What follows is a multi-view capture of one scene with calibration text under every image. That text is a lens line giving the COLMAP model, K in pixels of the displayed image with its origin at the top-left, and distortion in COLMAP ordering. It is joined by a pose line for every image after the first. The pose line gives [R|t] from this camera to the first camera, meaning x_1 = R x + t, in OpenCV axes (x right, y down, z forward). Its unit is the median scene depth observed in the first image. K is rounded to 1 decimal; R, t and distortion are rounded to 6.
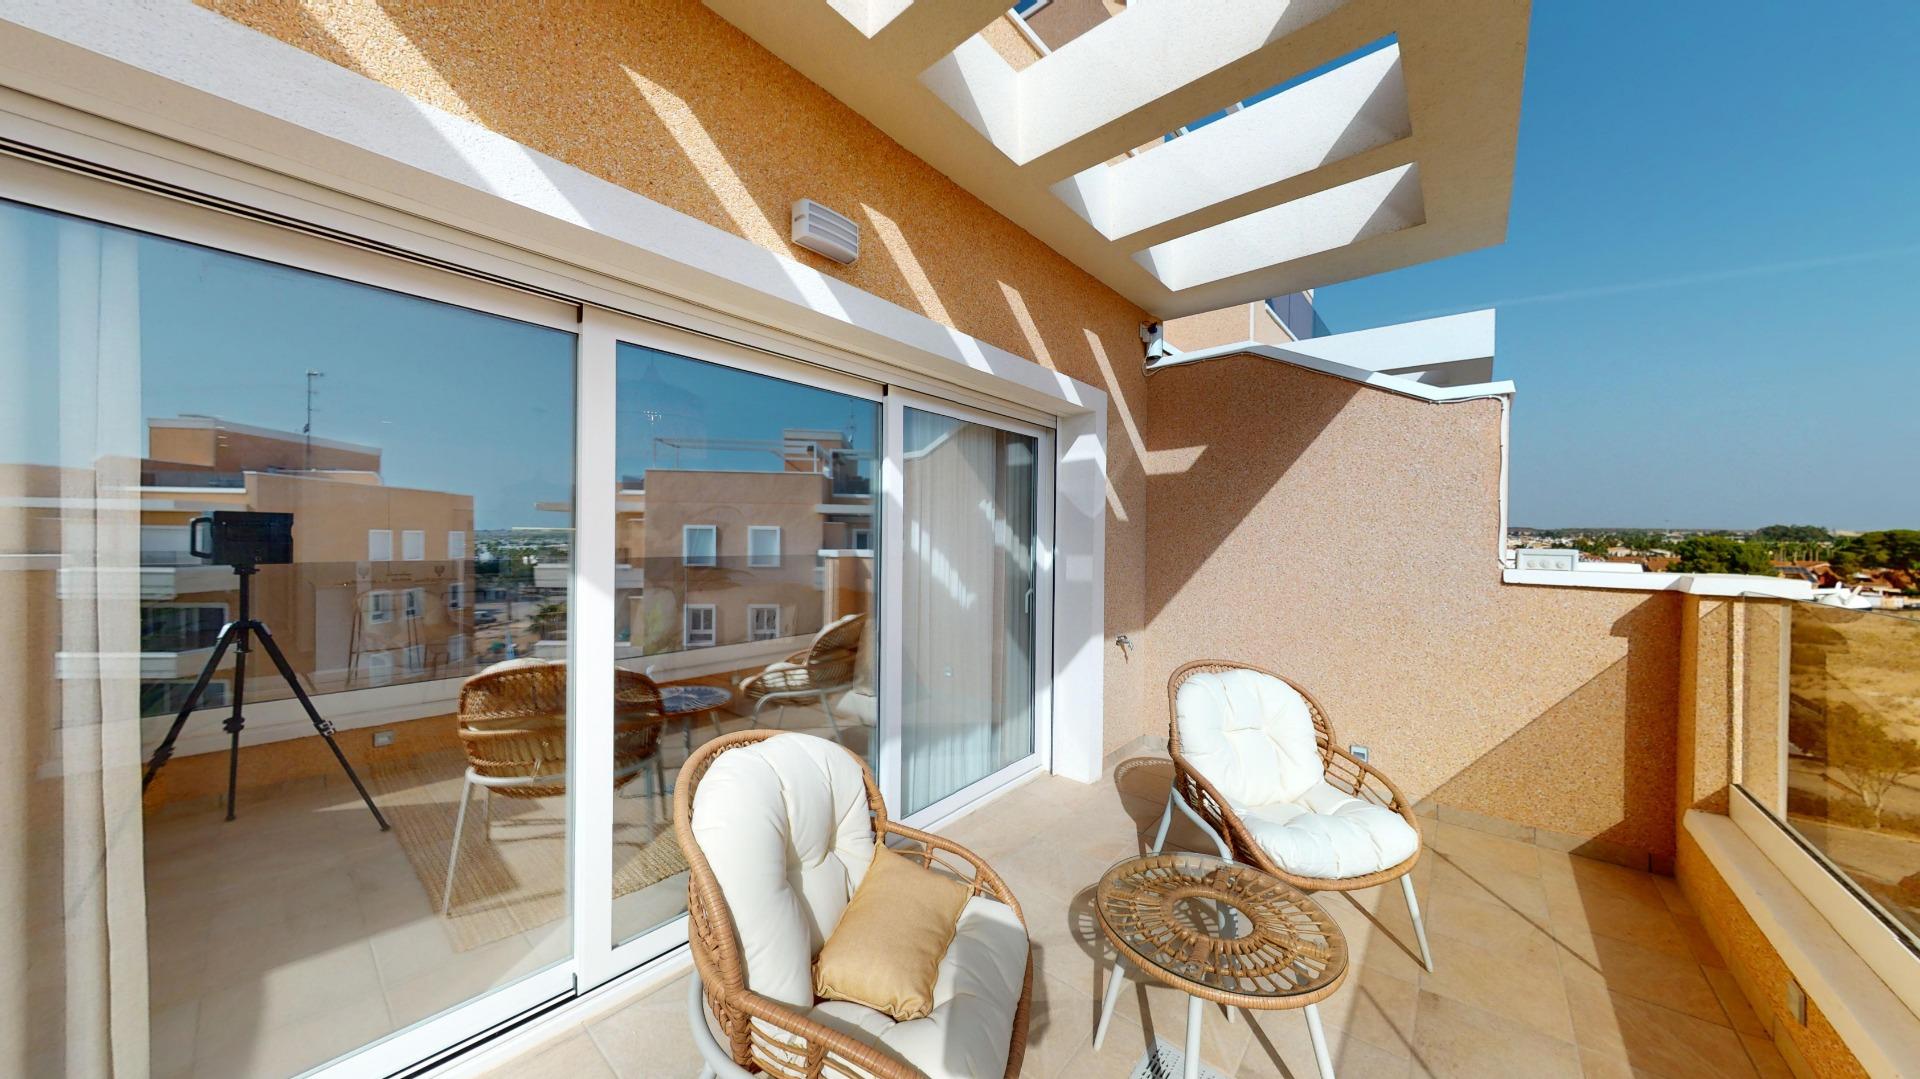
lens RADIAL K [[597.4, 0, 960.5], [0, 597.4, 546.2], [0, 0, 1]] dist [0.000052, 0.000054]
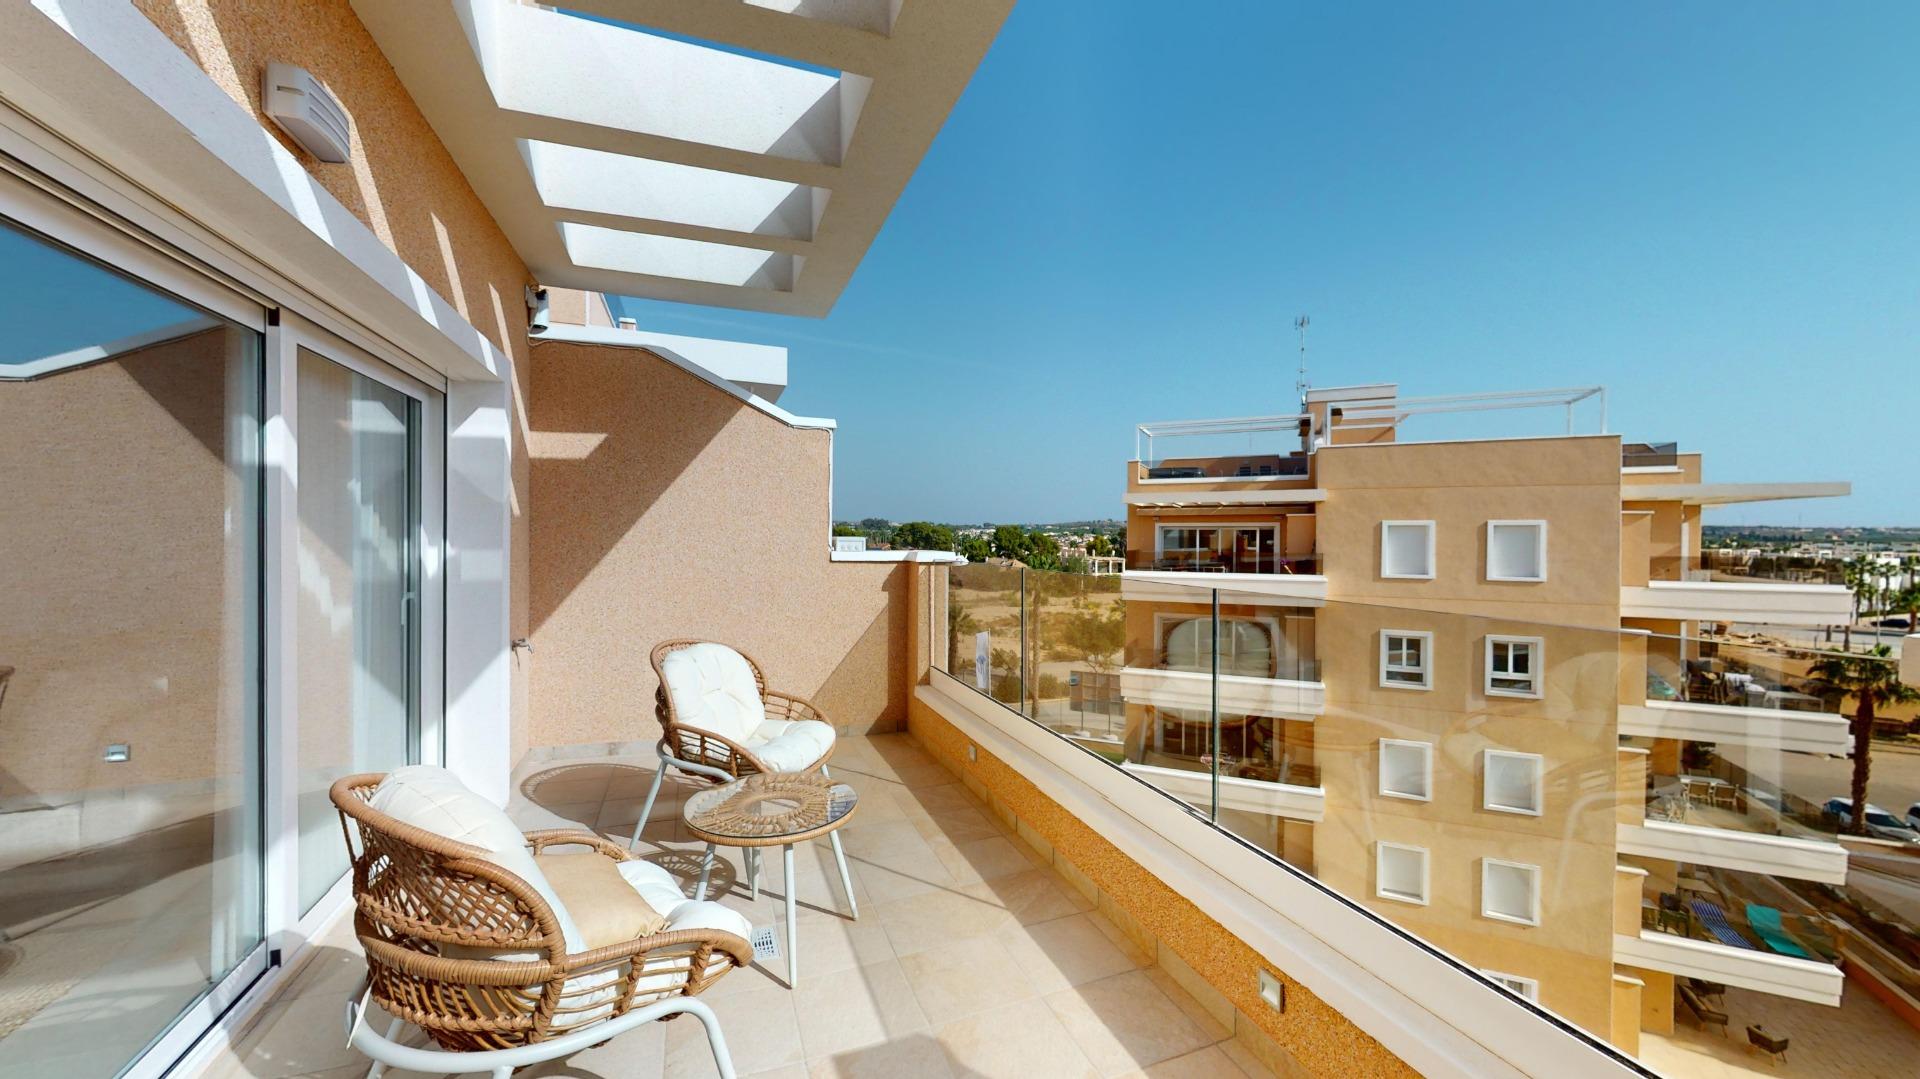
lens RADIAL K [[702.7, 0, 961.7], [0, 702.7, 543.5], [0, 0, 1]] dist [-0.000182, -0.000204]
pose [[0.481194, -0.019216, 0.876403, -0.426372], [0.010165, 0.999815, 0.016341, -0.004244], [-0.876555, 0.001045, 0.481301, -0.082364]]
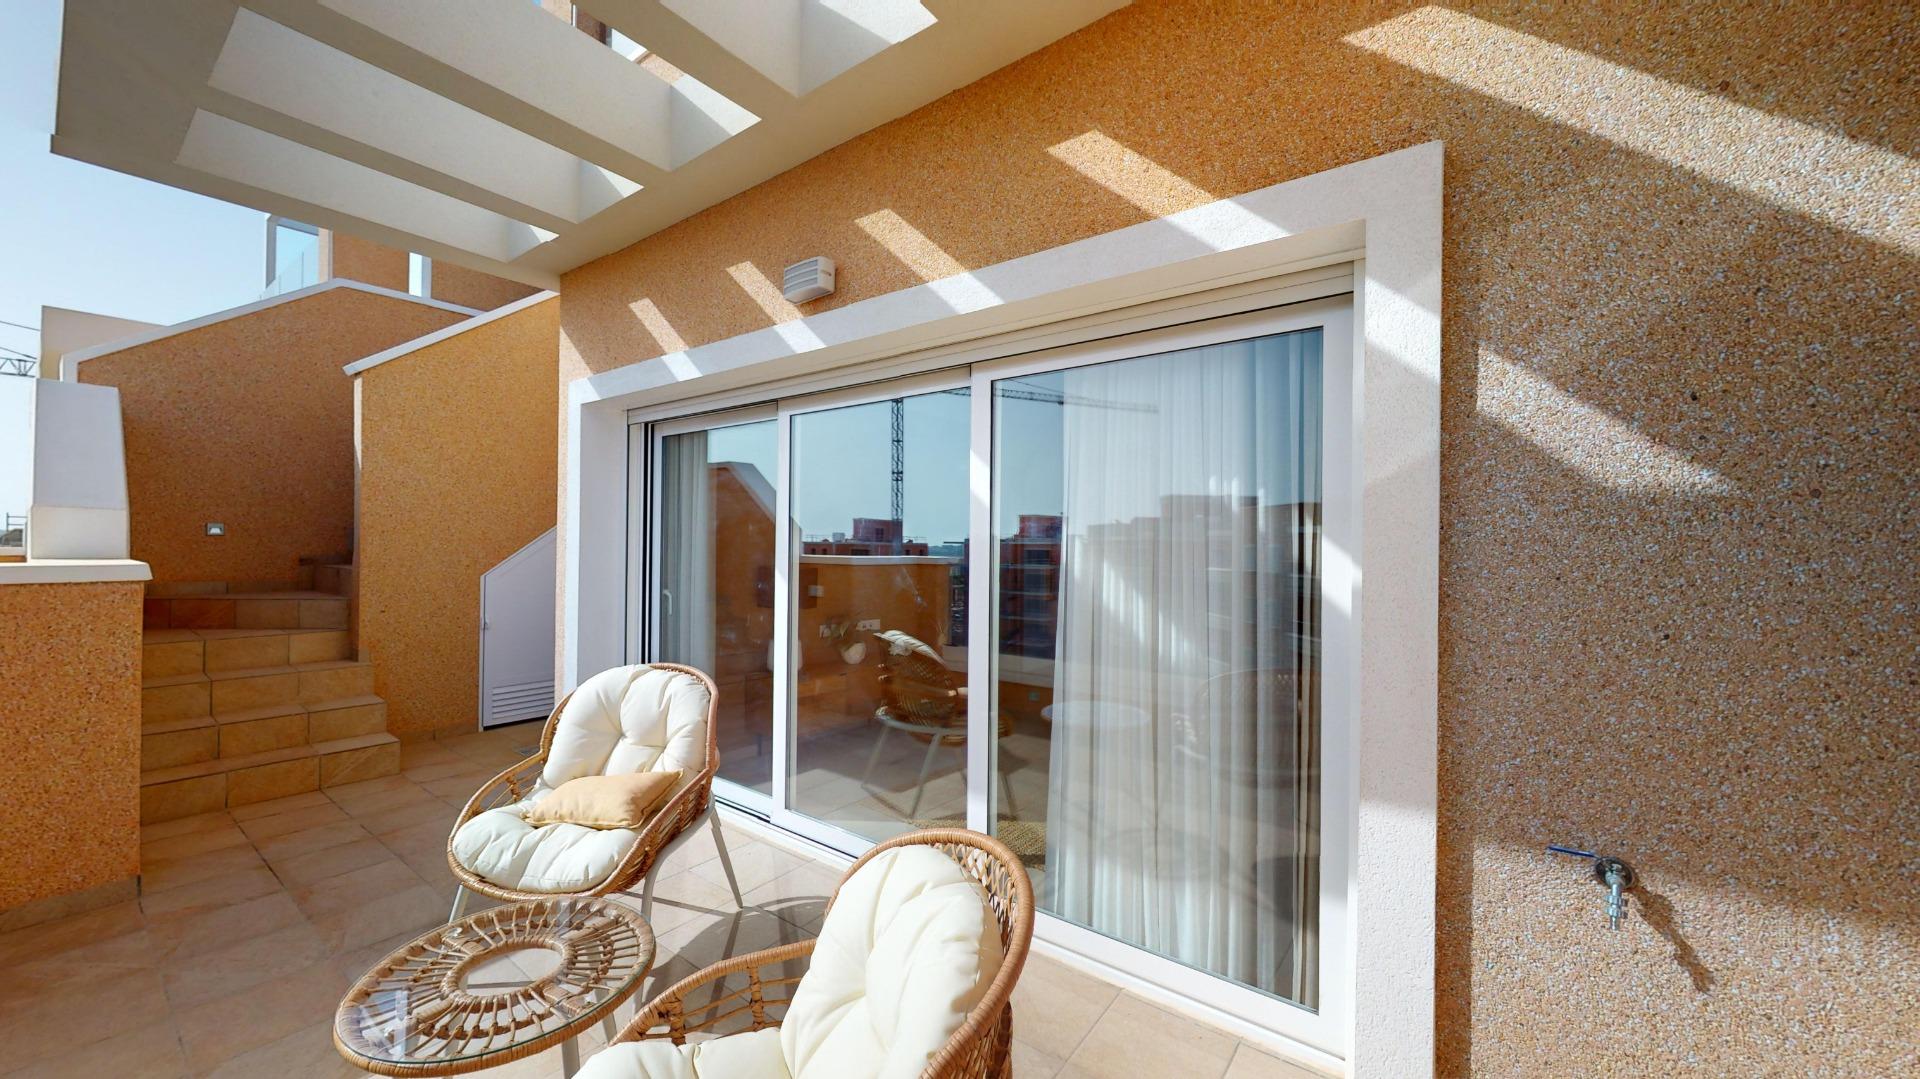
lens RADIAL K [[597.4, 0, 960.5], [0, 597.4, 546.2], [0, 0, 1]] dist [0.000052, 0.000054]
pose [[0.152434, -0.013989, -0.988215, 0.680833], [-0.007223, 0.999857, -0.015268, 0.002304], [0.988287, 0.009465, 0.152311, 0.799474]]
